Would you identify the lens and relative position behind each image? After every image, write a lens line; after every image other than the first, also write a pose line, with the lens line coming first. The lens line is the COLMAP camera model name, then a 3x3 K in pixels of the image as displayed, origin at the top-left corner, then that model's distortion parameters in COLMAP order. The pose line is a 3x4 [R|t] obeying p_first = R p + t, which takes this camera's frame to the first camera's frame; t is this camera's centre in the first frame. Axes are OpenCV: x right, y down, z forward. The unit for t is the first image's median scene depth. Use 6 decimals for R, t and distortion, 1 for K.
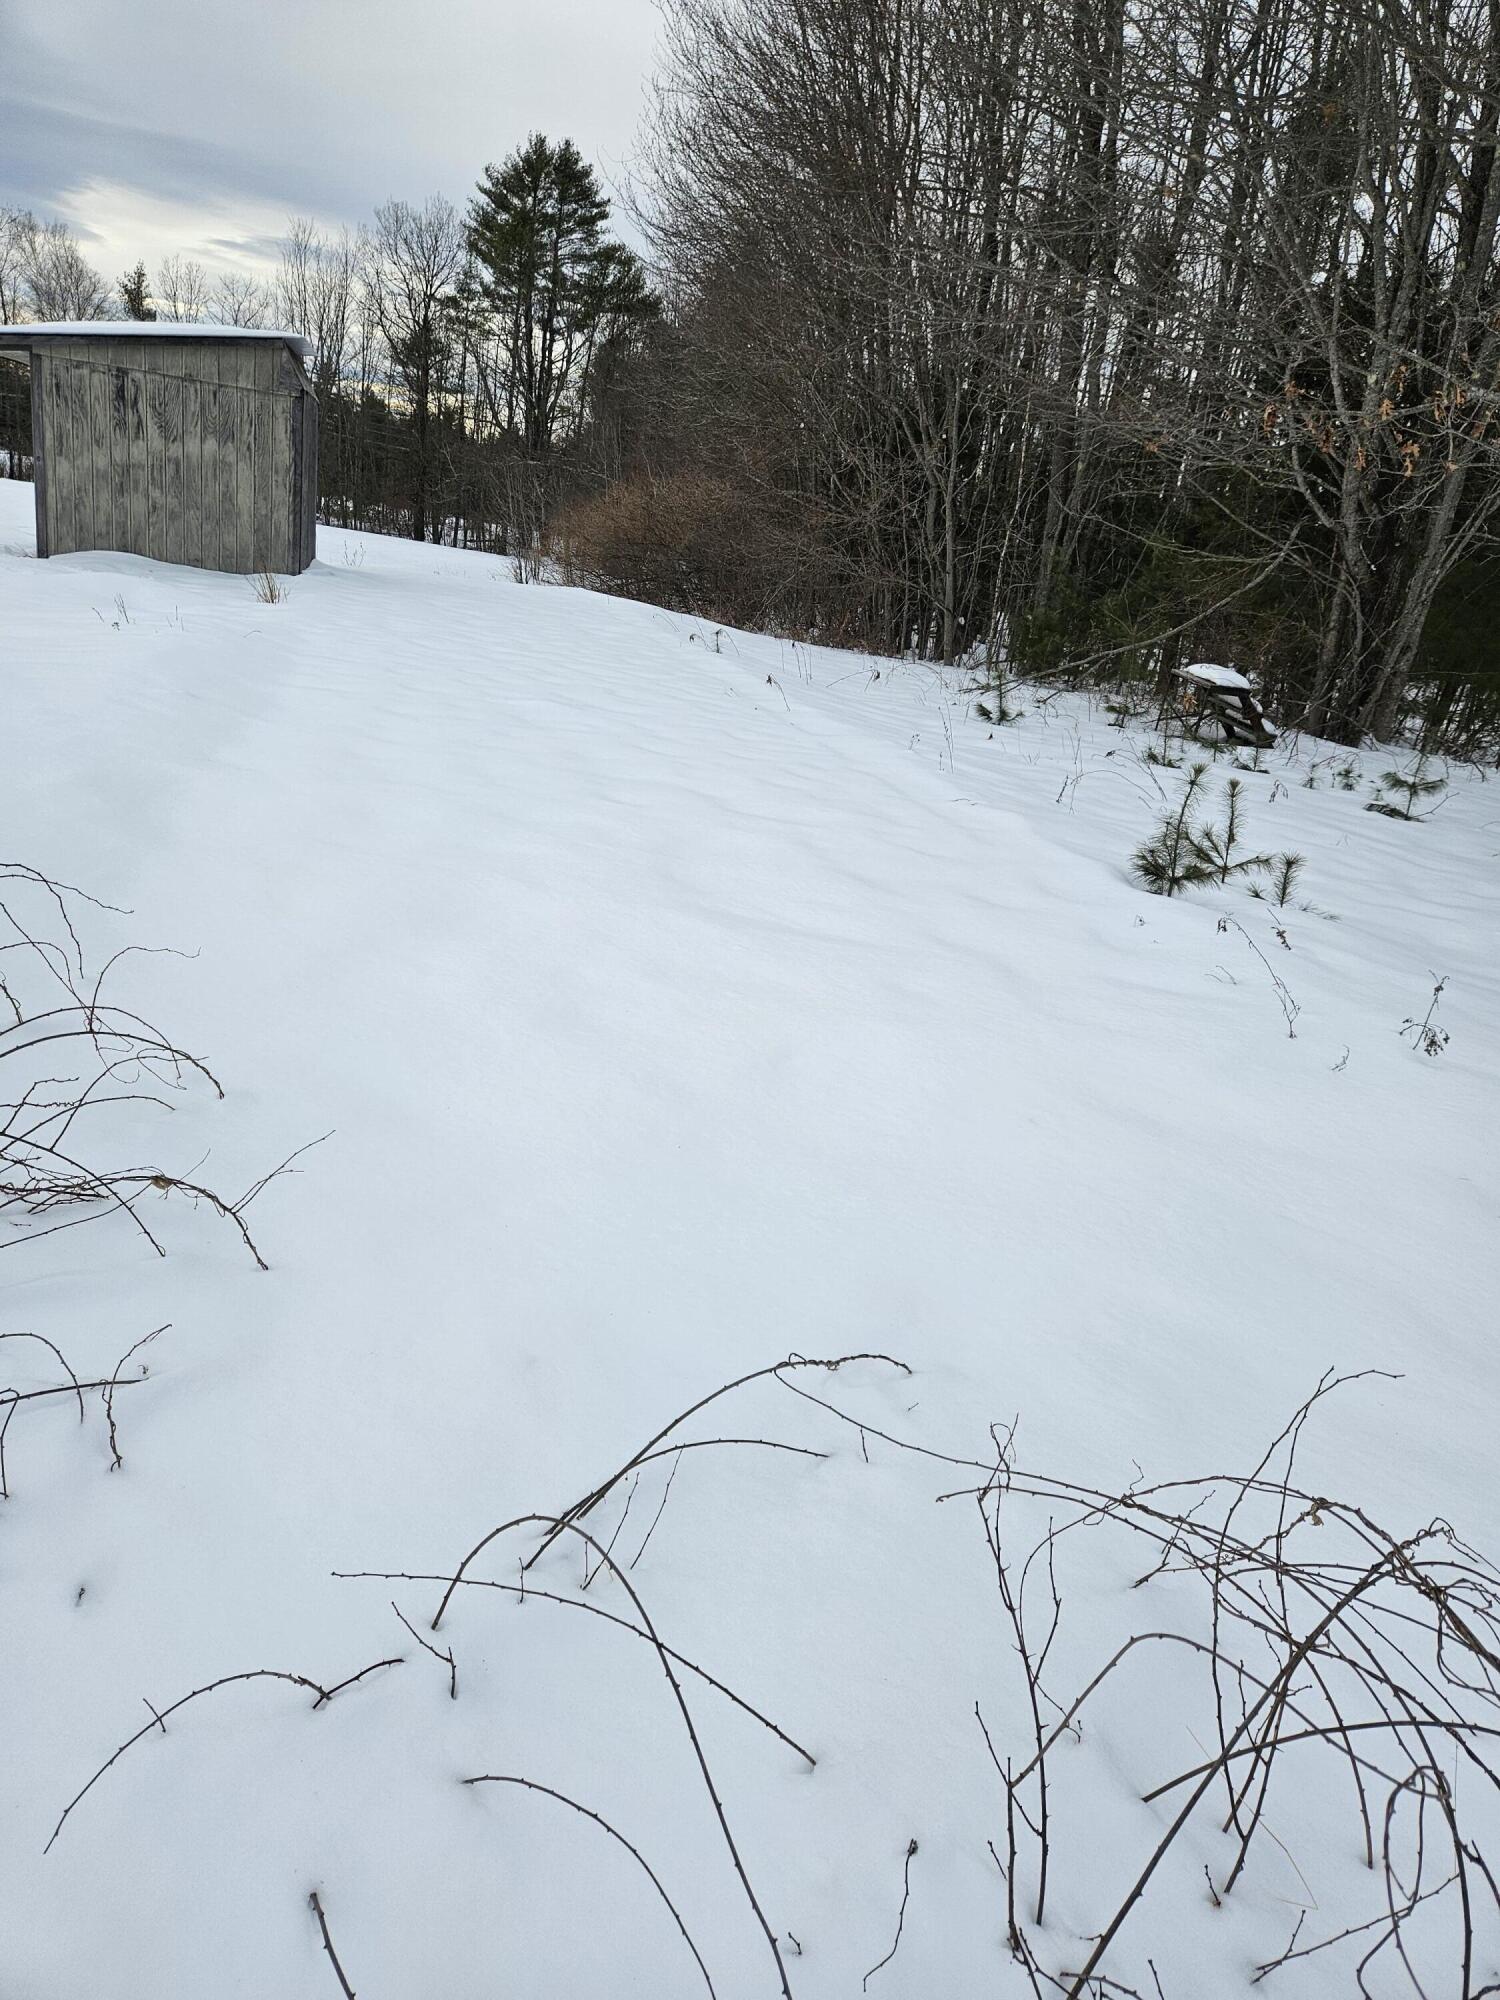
lens RADIAL K [[1375.0, 0, 750.0], [0, 1375.0, 1000.0], [0, 0, 1]] dist [0.117972, -0.105656]
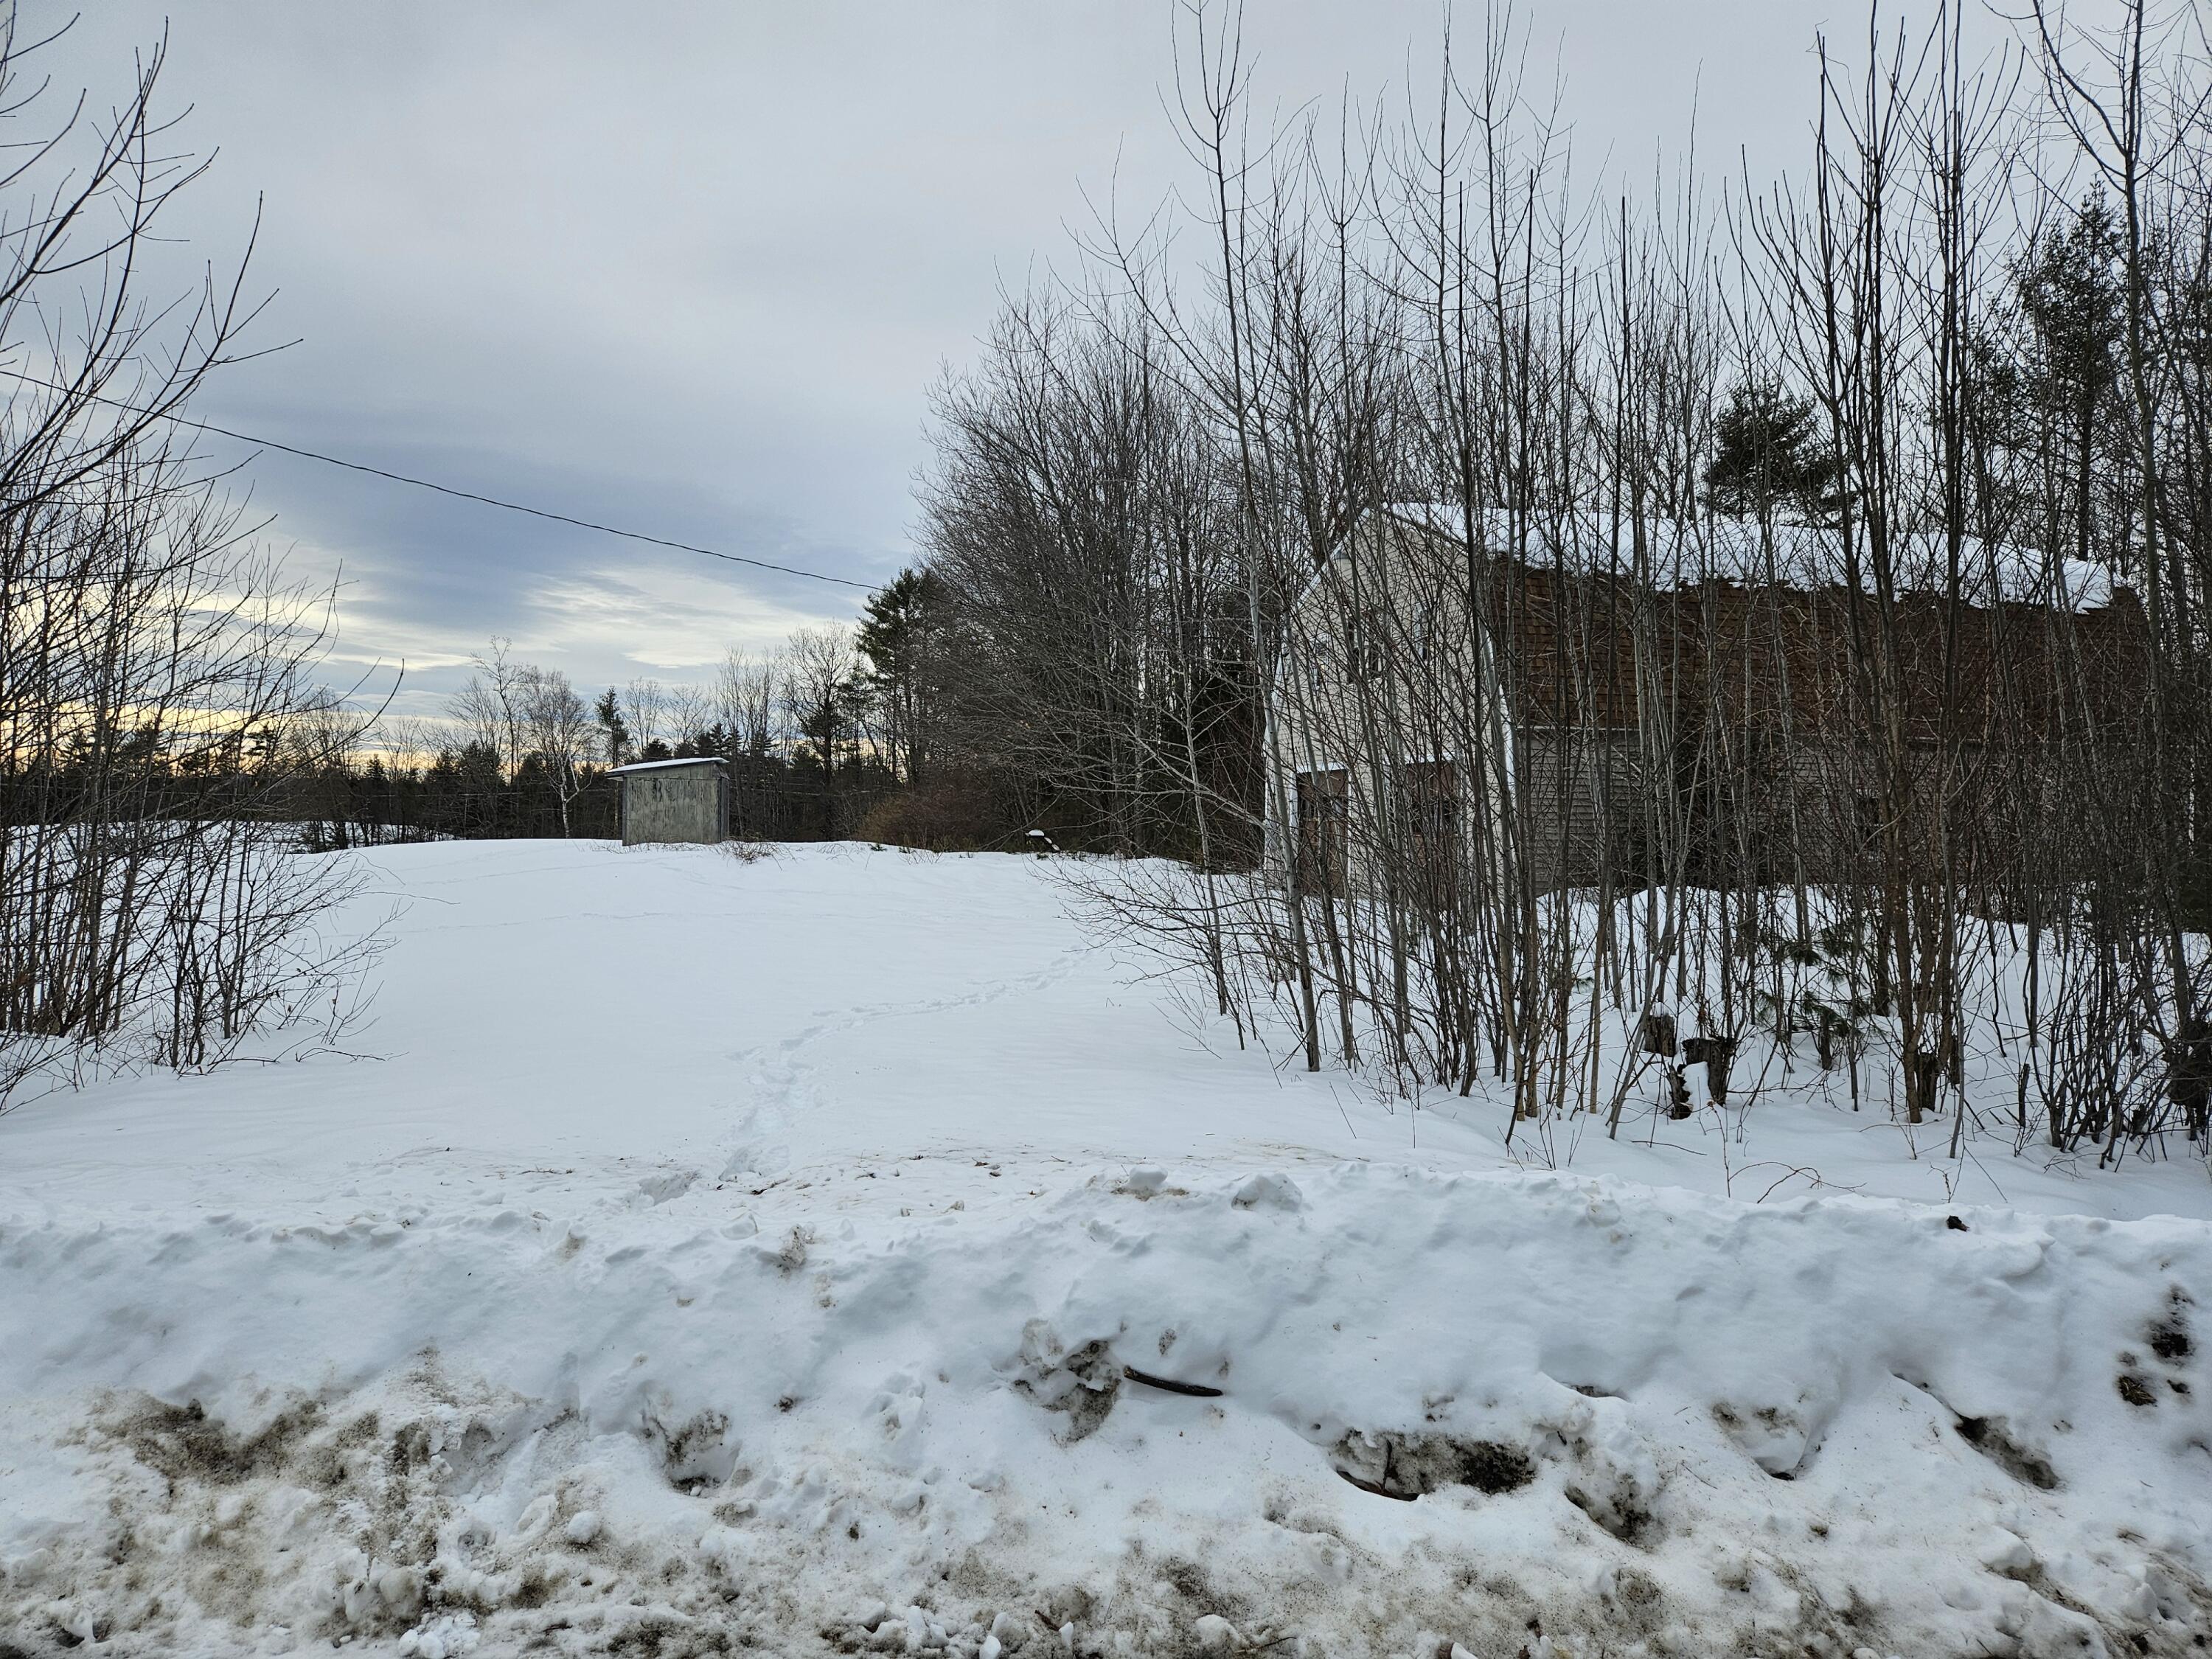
lens RADIAL K [[1520.7, 0, 1106.0], [0, 1520.7, 829.5], [0, 0, 1]] dist [0.117972, -0.105656]
pose [[0.991684, -0.114634, -0.058499, 0.097846], [0.089631, 0.941368, -0.325258, 0.116267], [0.092355, 0.317310, 0.943814, -0.284525]]
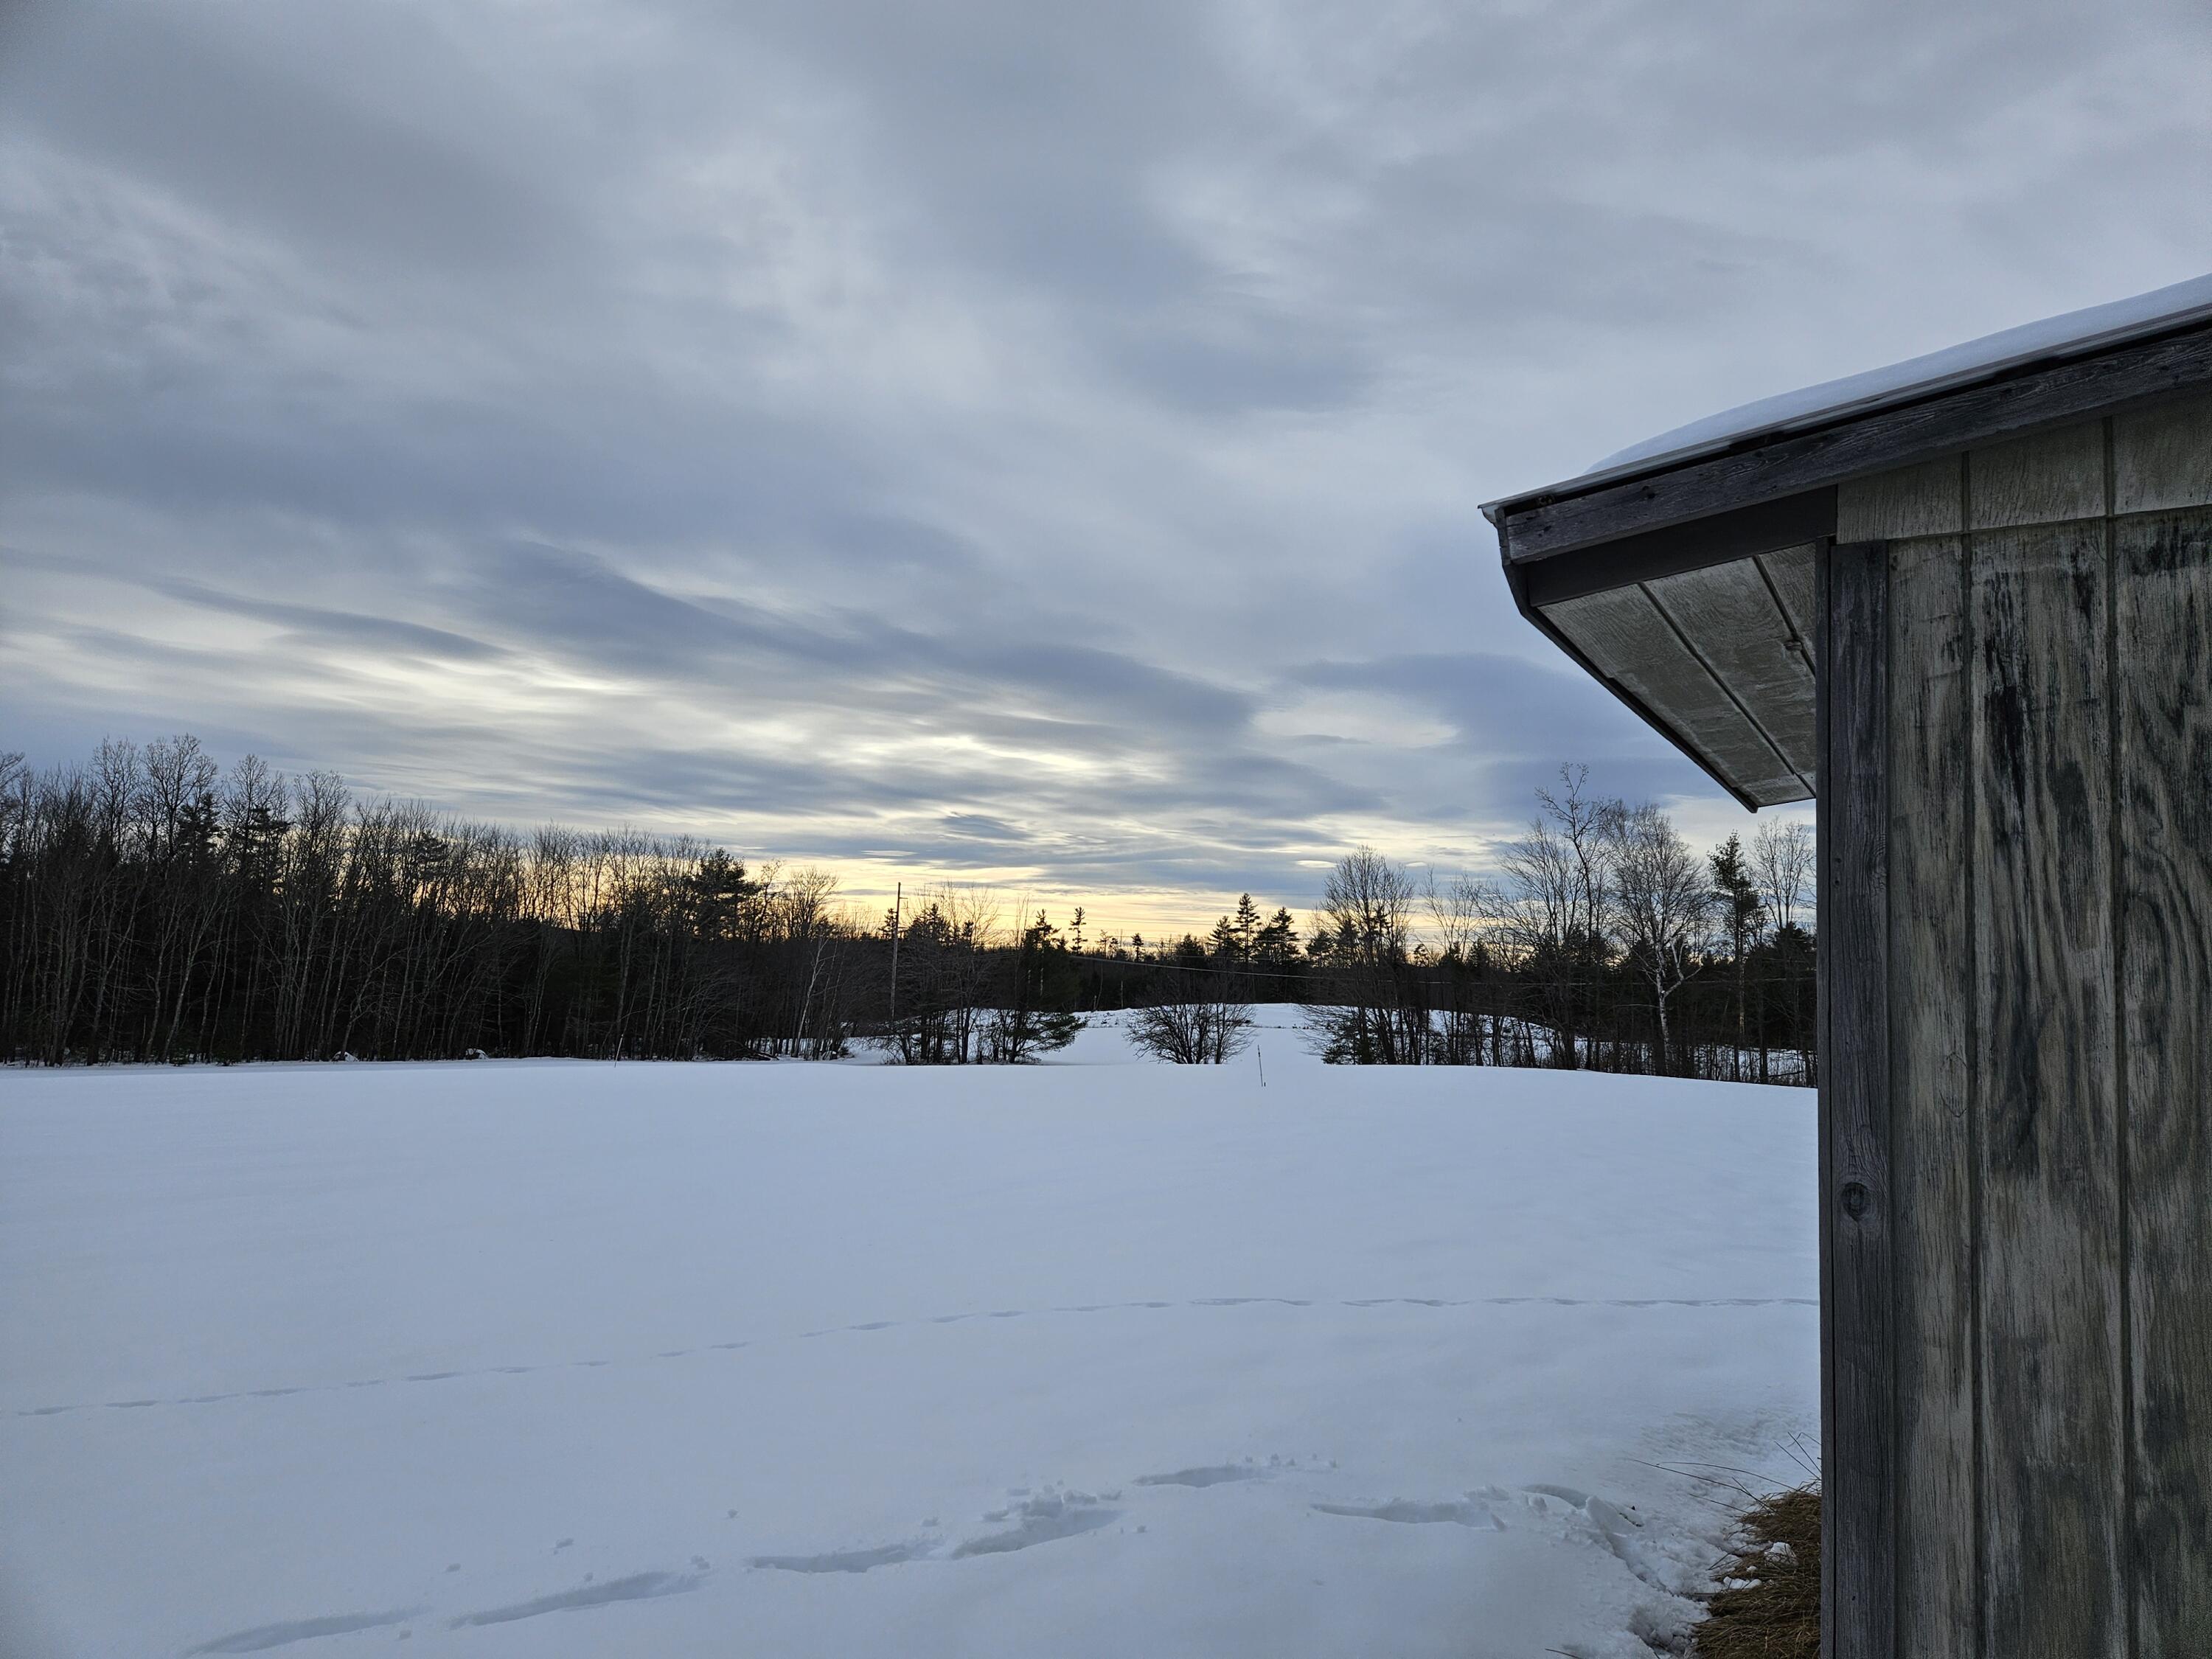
lens RADIAL K [[1520.7, 0, 1106.0], [0, 1520.7, 829.5], [0, 0, 1]] dist [0.117972, -0.105656]
pose [[0.726824, -0.164821, -0.666754, -0.076809], [-0.172628, 0.895776, -0.409616, -0.058195], [0.664775, 0.412819, 0.622619, 0.144045]]
